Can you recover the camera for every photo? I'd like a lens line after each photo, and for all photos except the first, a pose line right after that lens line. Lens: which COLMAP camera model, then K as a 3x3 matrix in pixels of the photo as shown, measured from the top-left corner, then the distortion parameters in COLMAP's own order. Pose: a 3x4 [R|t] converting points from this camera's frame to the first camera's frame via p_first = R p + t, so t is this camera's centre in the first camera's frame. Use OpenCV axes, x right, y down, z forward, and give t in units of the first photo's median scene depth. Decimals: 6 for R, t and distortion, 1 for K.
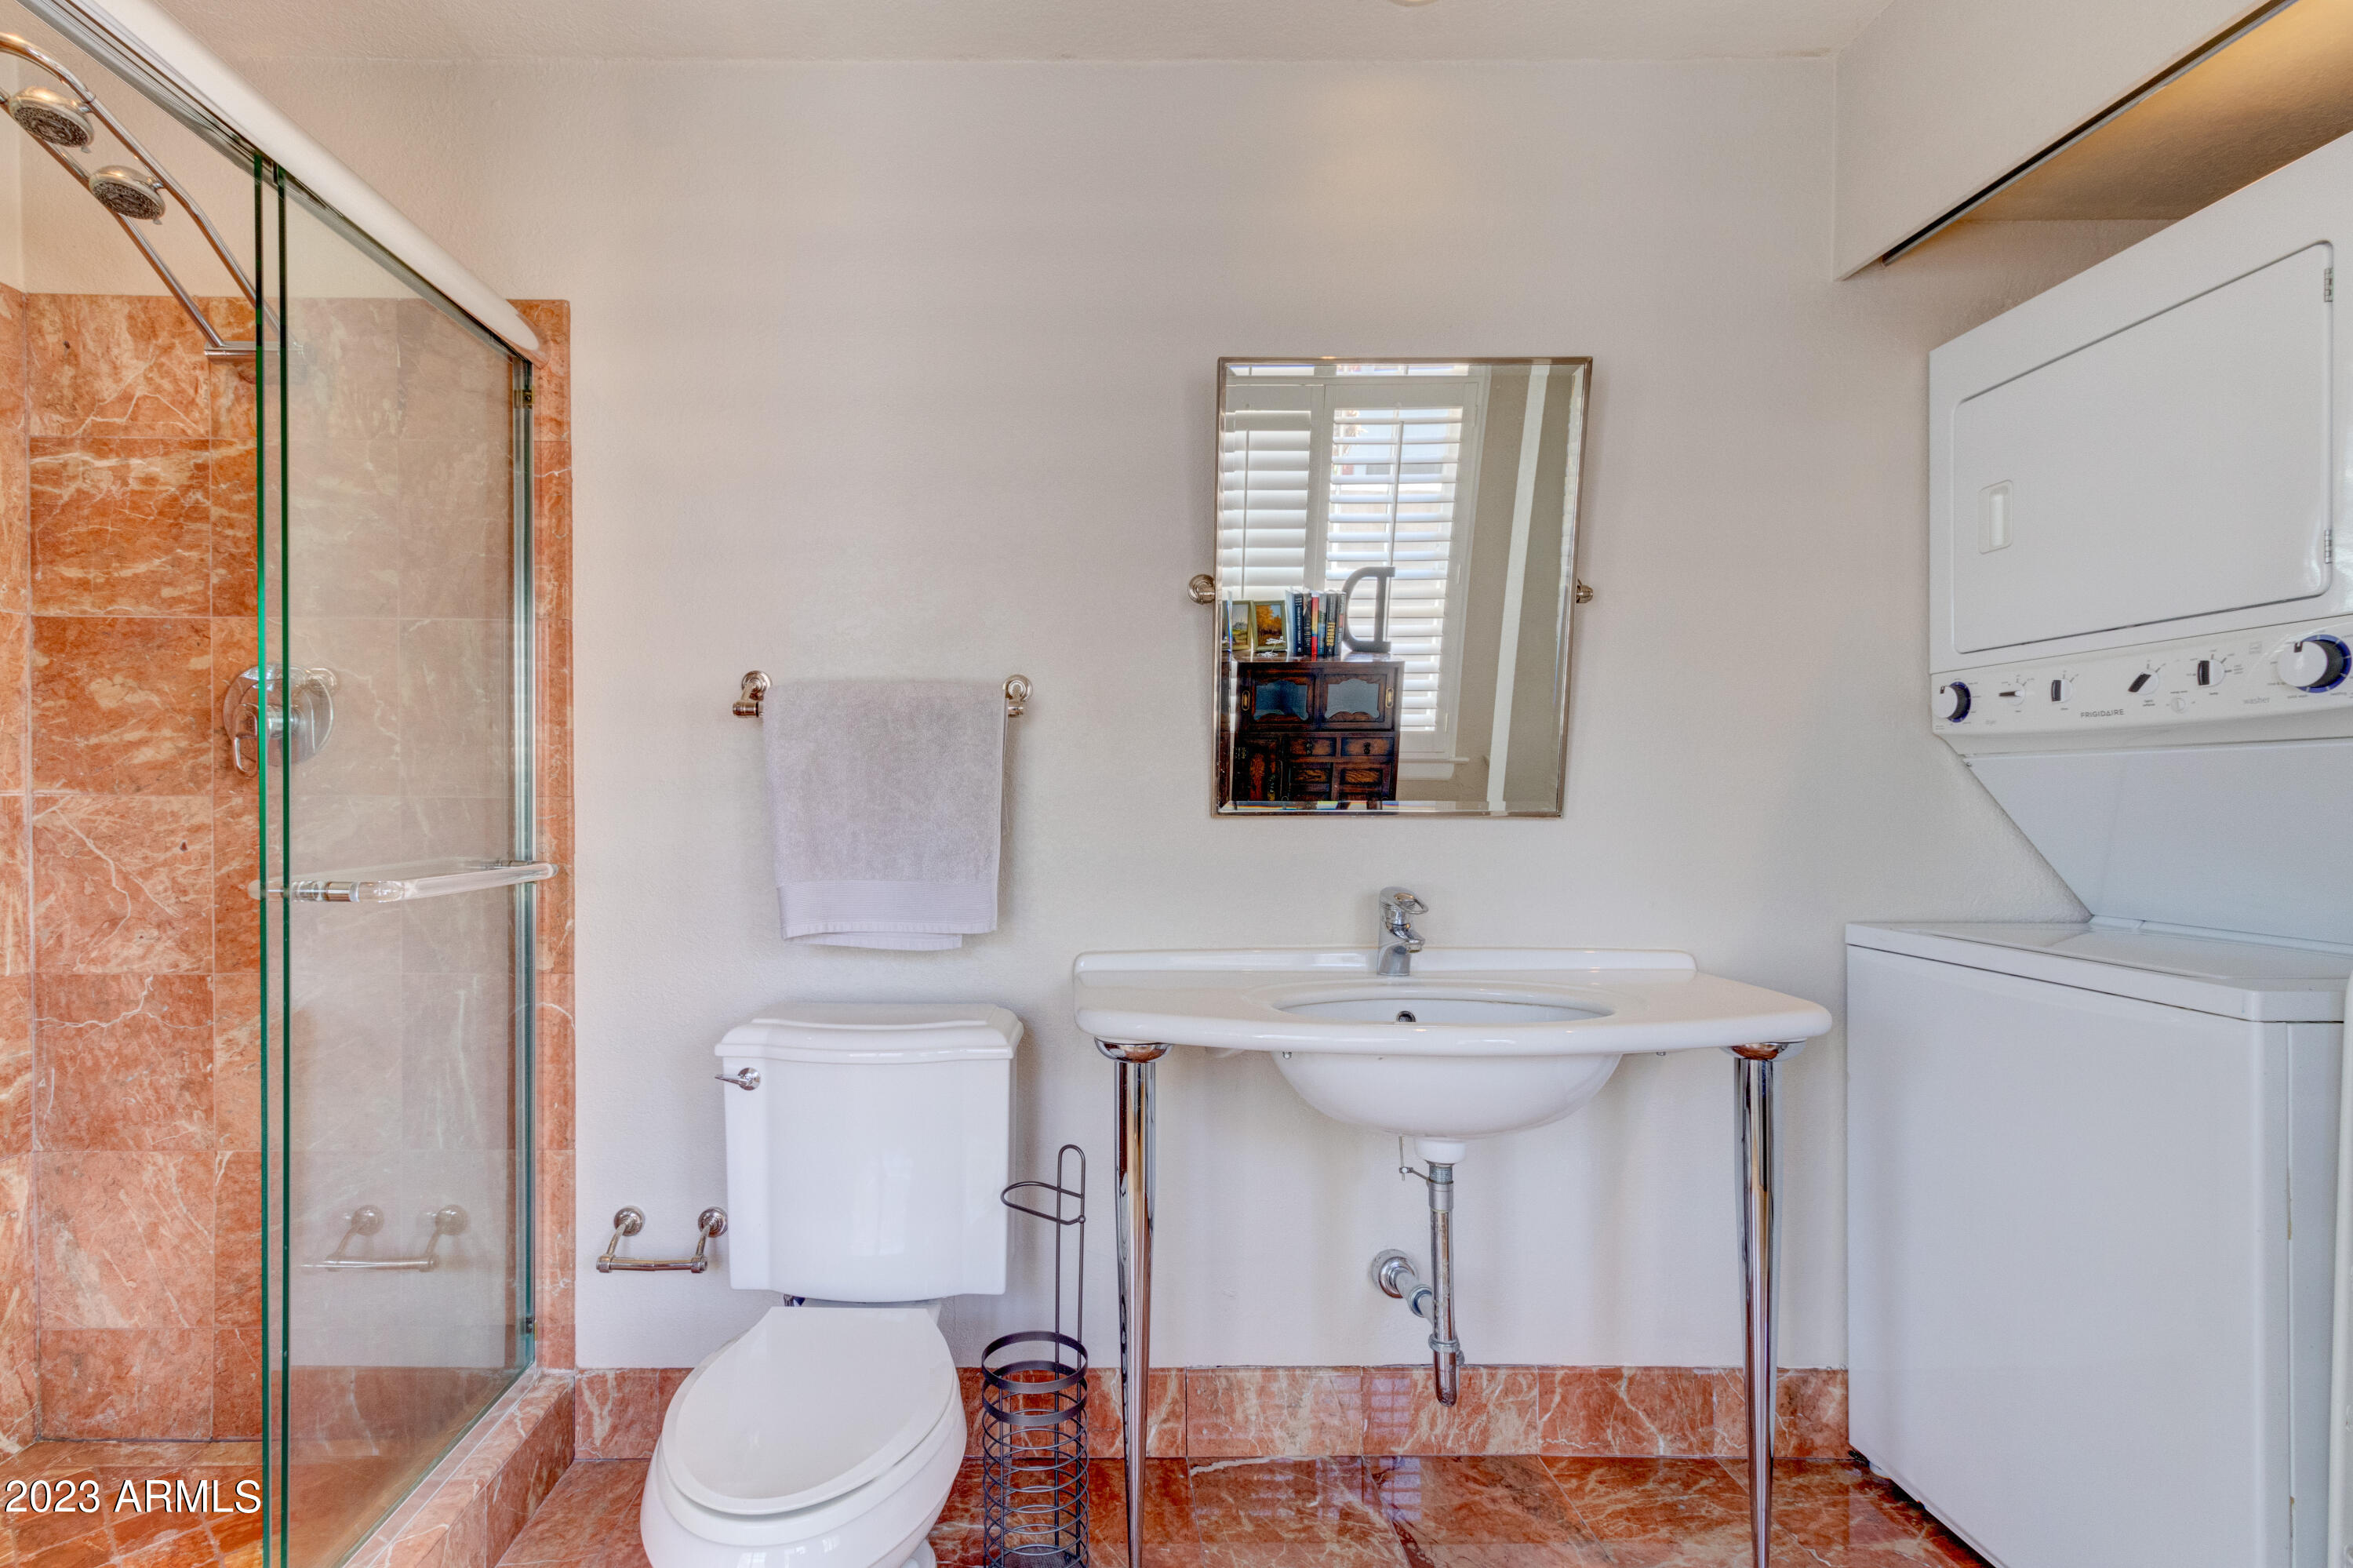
lens RADIAL K [[1137.1, 0, 1082.6], [0, 1137.1, 804.7], [0, 0, 1]] dist [0.007903, 0.000041]
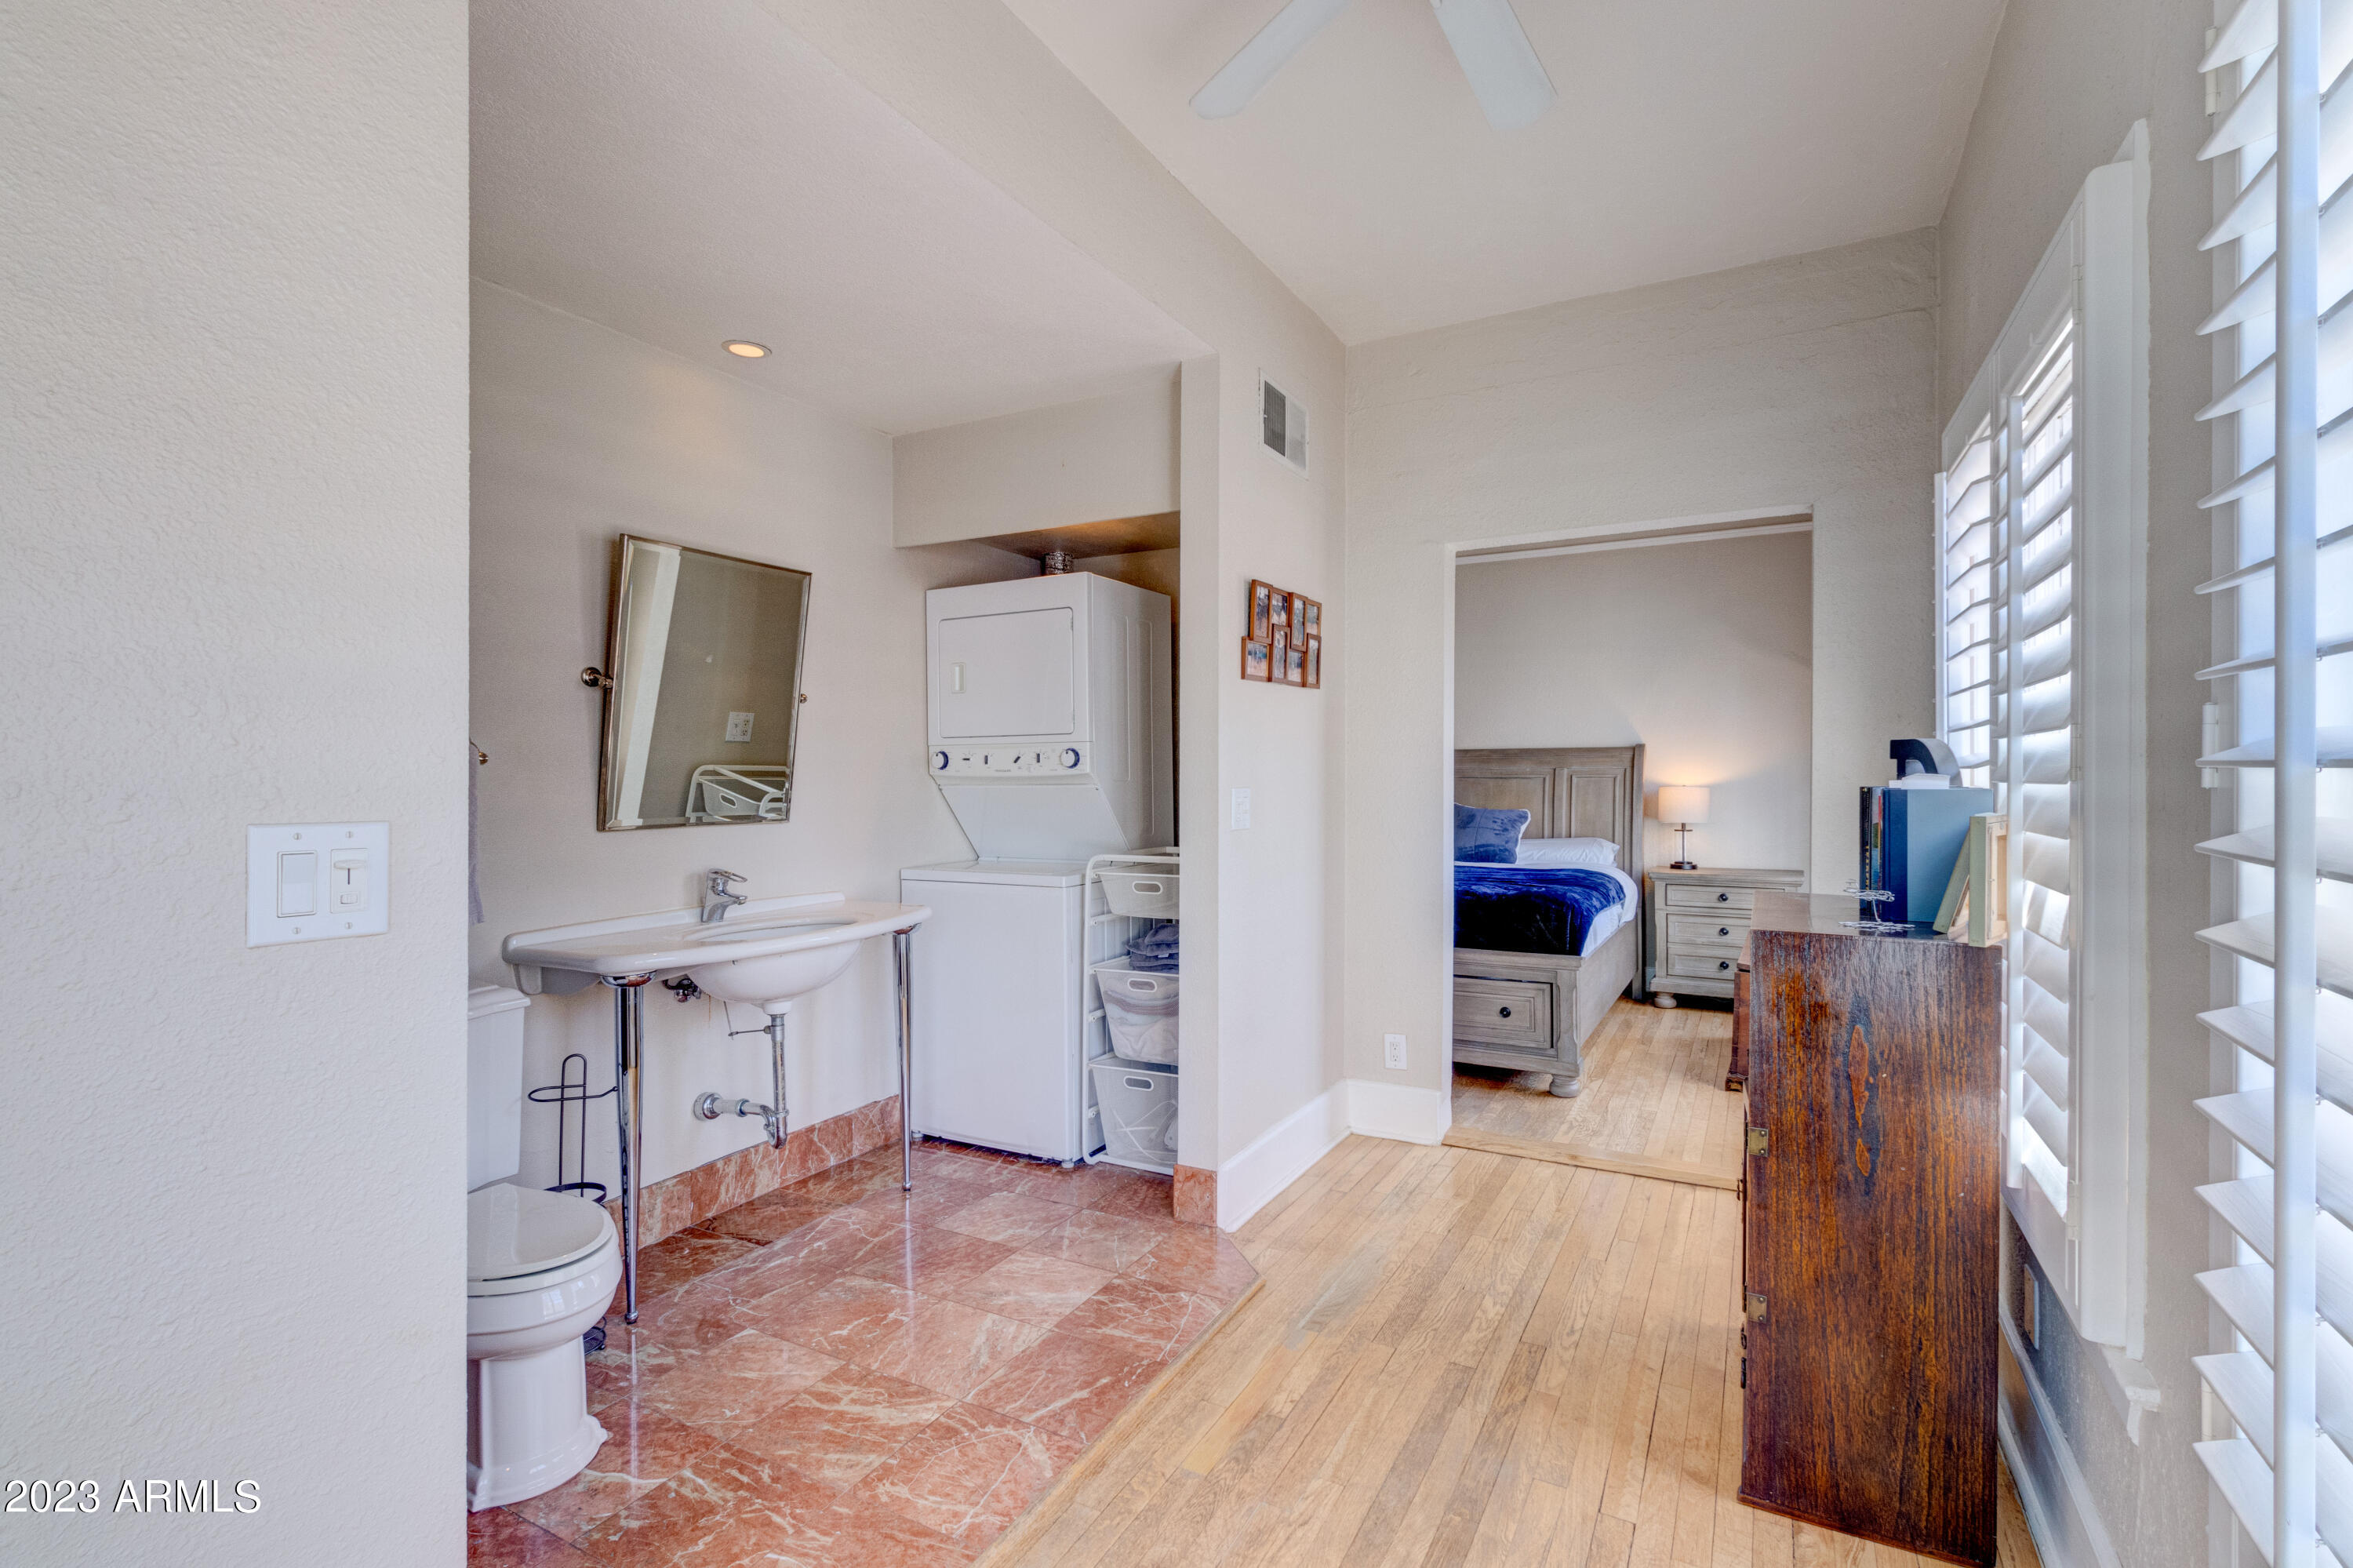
lens RADIAL K [[1072.2, 0, 1176.5], [0, 1072.2, 784.0], [0, 0, 1]] dist [-0.002345, -0.000032]
pose [[0.479691, -0.009227, 0.877389, -0.750863], [0.014196, 0.999895, 0.002754, -0.043494], [-0.877323, 0.011134, 0.479772, -0.329423]]
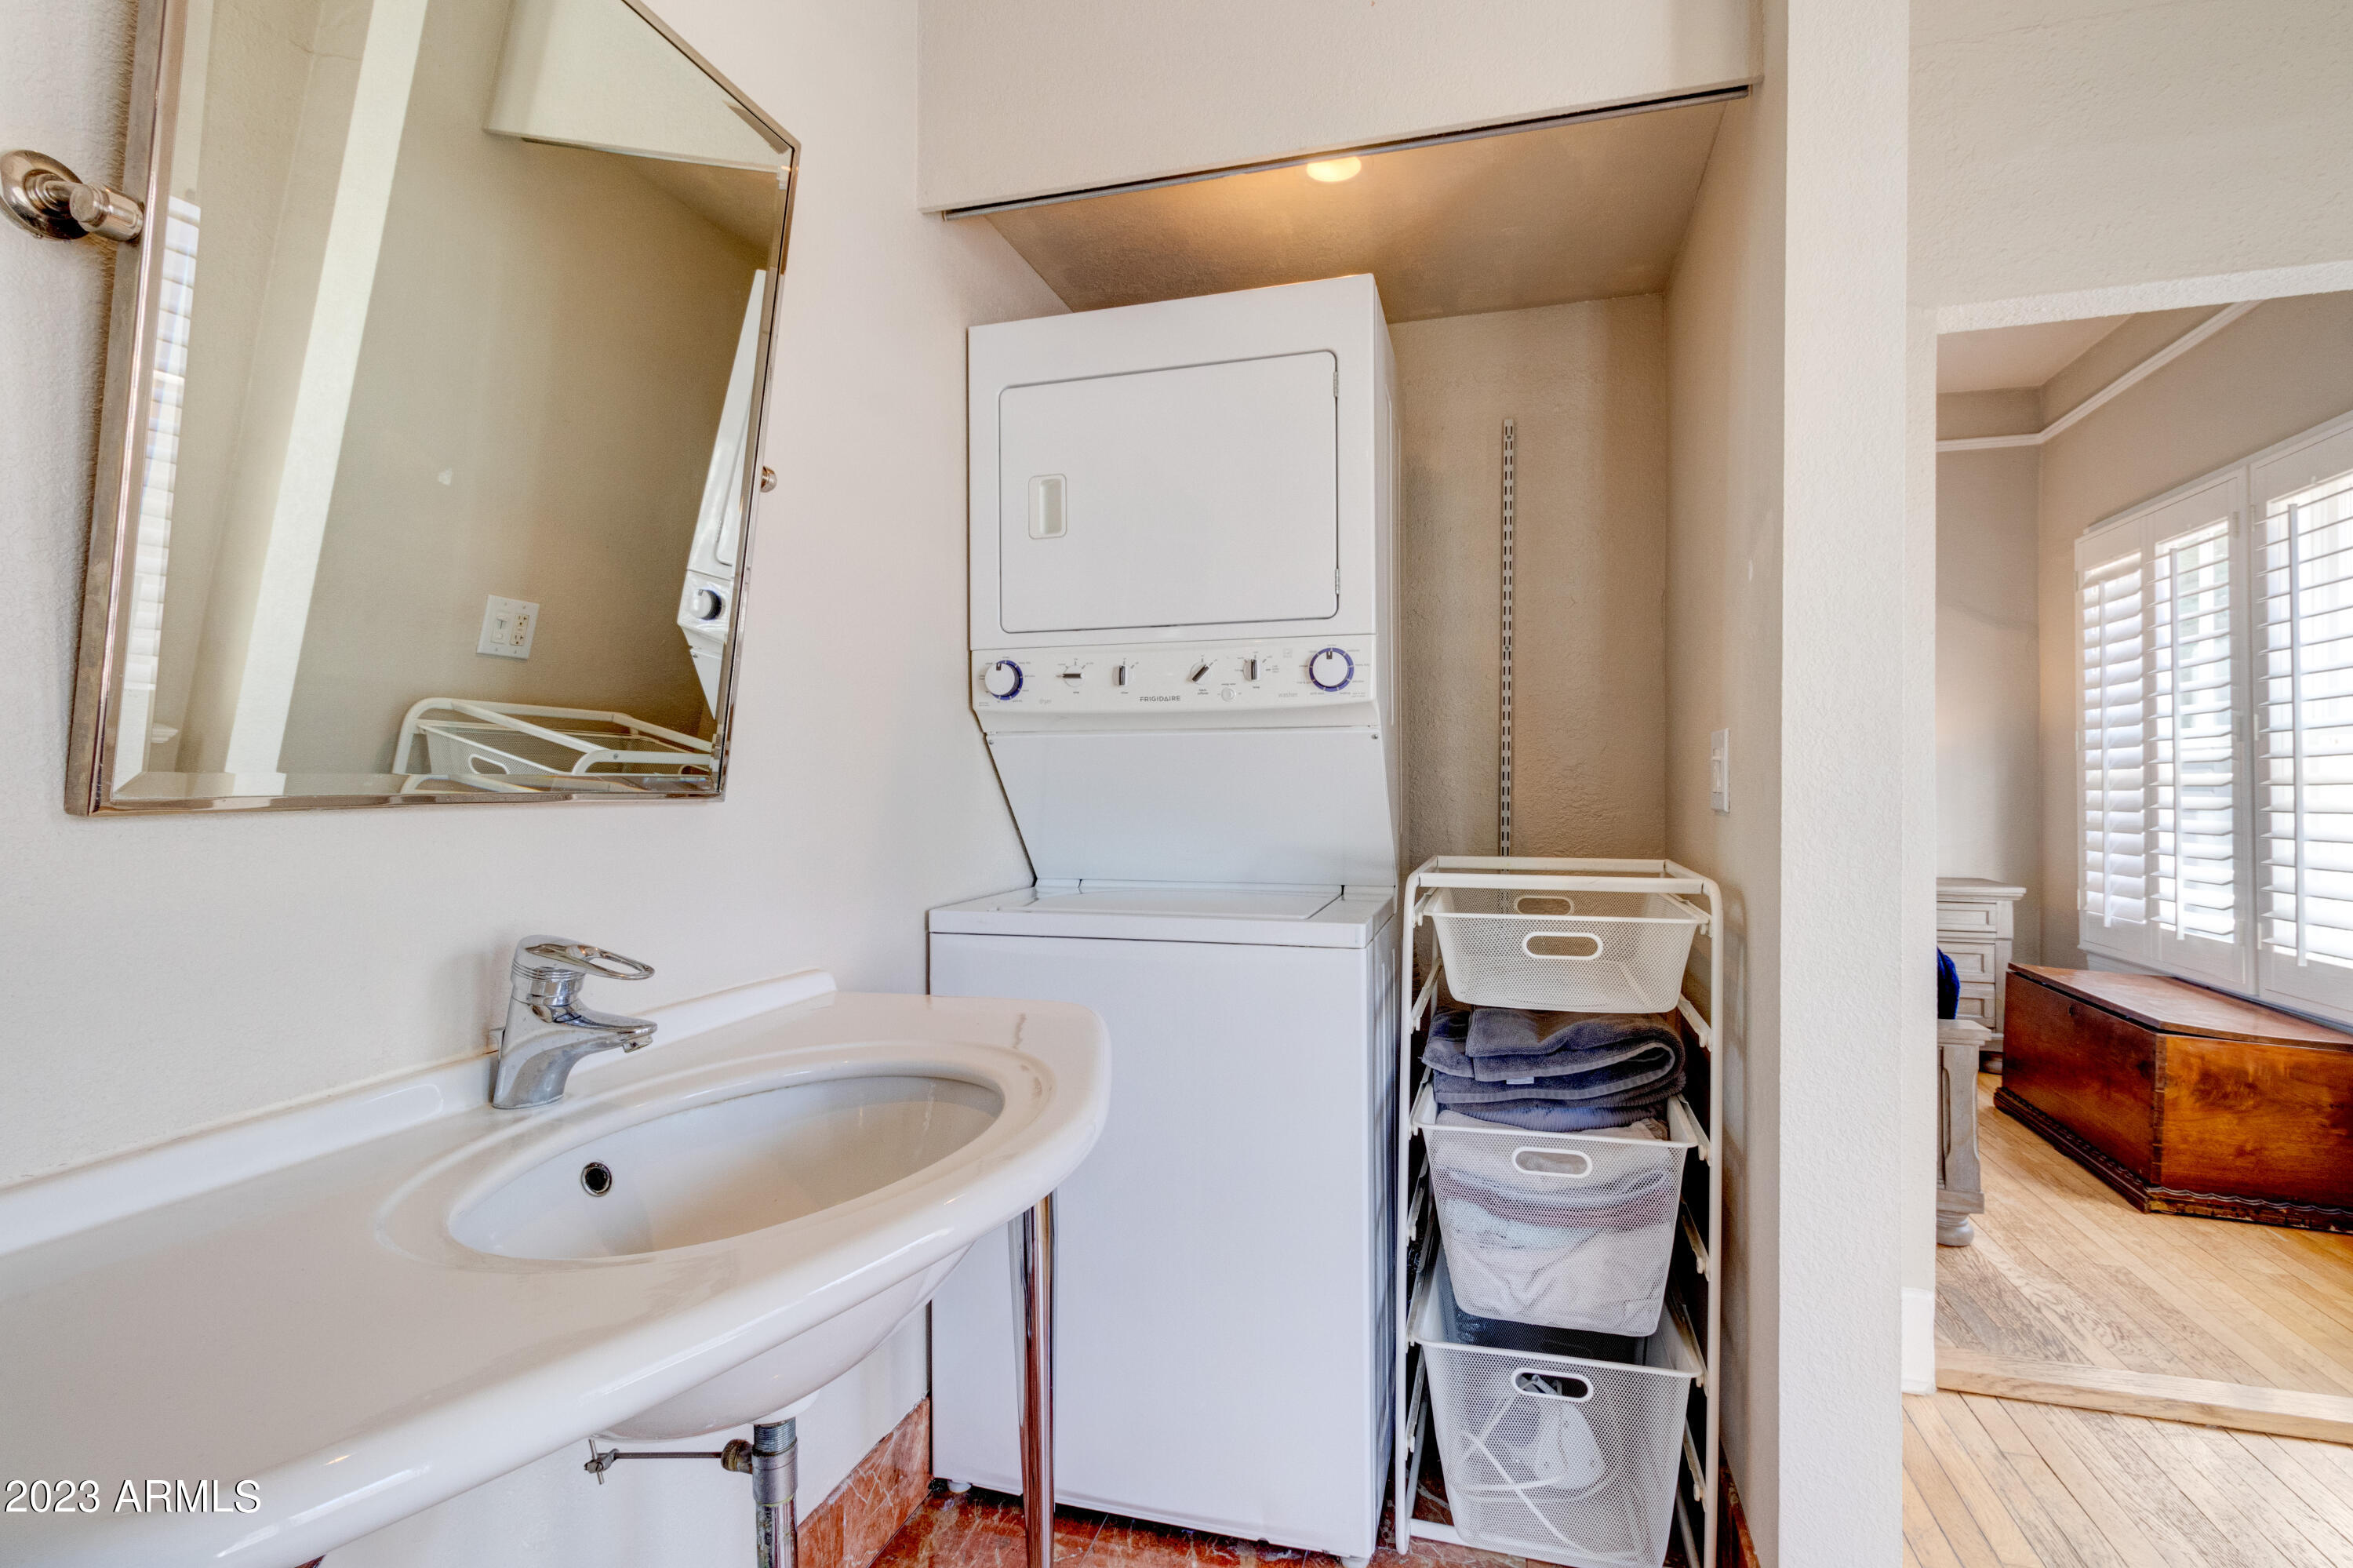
lens RADIAL K [[1098.8, 0, 1176.5], [0, 1098.8, 784.0], [0, 0, 1]] dist [0.001447, -0.000422]
pose [[0.279122, 0.000824, 0.960255, -0.125421], [0.012490, 0.999912, -0.004488, 0.008312], [-0.960174, 0.013247, 0.279088, 0.562898]]
